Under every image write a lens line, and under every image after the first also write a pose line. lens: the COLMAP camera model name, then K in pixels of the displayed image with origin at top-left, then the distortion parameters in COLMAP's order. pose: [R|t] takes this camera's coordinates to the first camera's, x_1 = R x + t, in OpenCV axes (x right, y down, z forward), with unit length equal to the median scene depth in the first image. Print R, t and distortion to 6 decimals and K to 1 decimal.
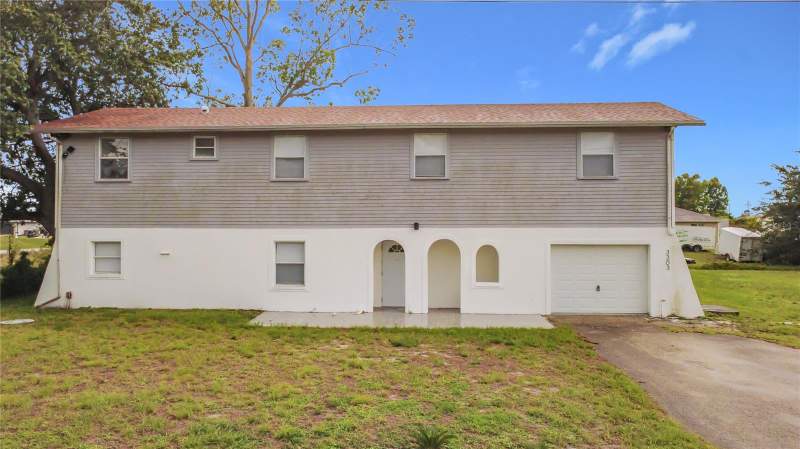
lens RADIAL K [[558.7, 0, 400.0], [0, 558.7, 224.5], [0, 0, 1]] dist [-0.003359, -0.001299]
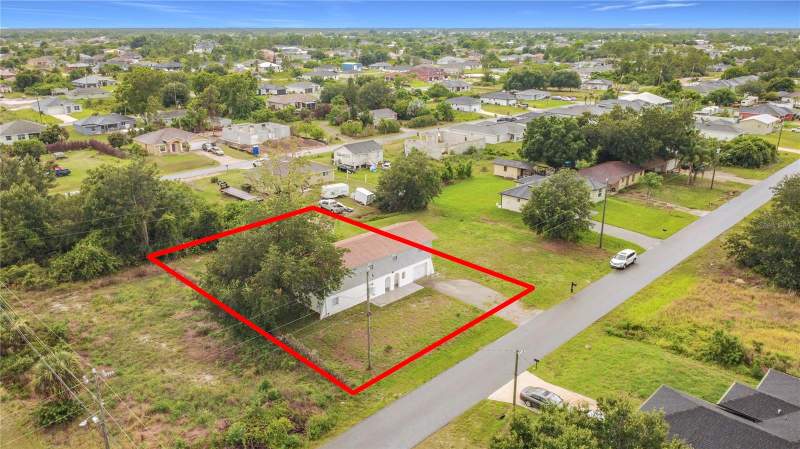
lens RADIAL K [[582.4, 0, 400.0], [0, 582.4, 224.5], [0, 0, 1]] dist [-0.001365, 0.000420]
pose [[0.654398, -0.236898, 0.718082, -3.142125], [-0.011804, 0.946339, 0.322959, -1.839500], [-0.756058, -0.219820, 0.616486, -1.794418]]
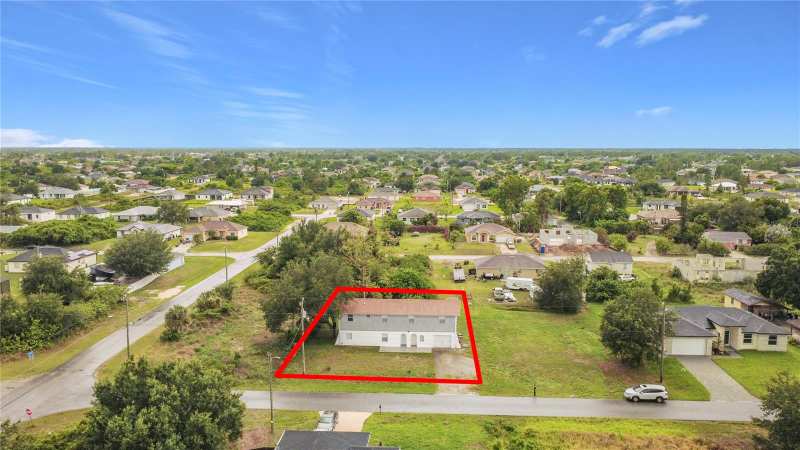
lens RADIAL K [[582.4, 0, 400.0], [0, 582.4, 225.0], [0, 0, 1]] dist [-0.001365, 0.000420]
pose [[0.999971, 0.003366, 0.006778, -0.096232], [-0.004276, 0.990269, 0.139103, -1.793307], [-0.006244, -0.139128, 0.990255, -4.412422]]
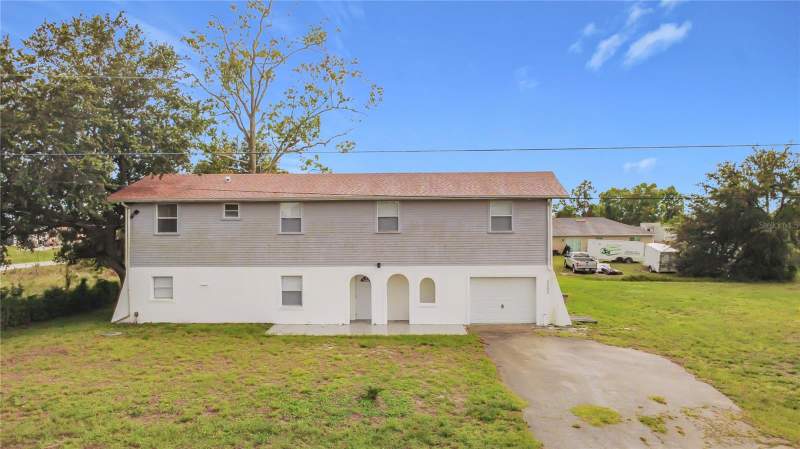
lens RADIAL K [[582.4, 0, 400.0], [0, 582.4, 224.5], [0, 0, 1]] dist [-0.001365, 0.000420]
pose [[0.999570, -0.006010, 0.028698, 0.041424], [0.005742, 0.999939, 0.009408, -0.117285], [-0.028753, -0.009239, 0.999544, -0.525426]]
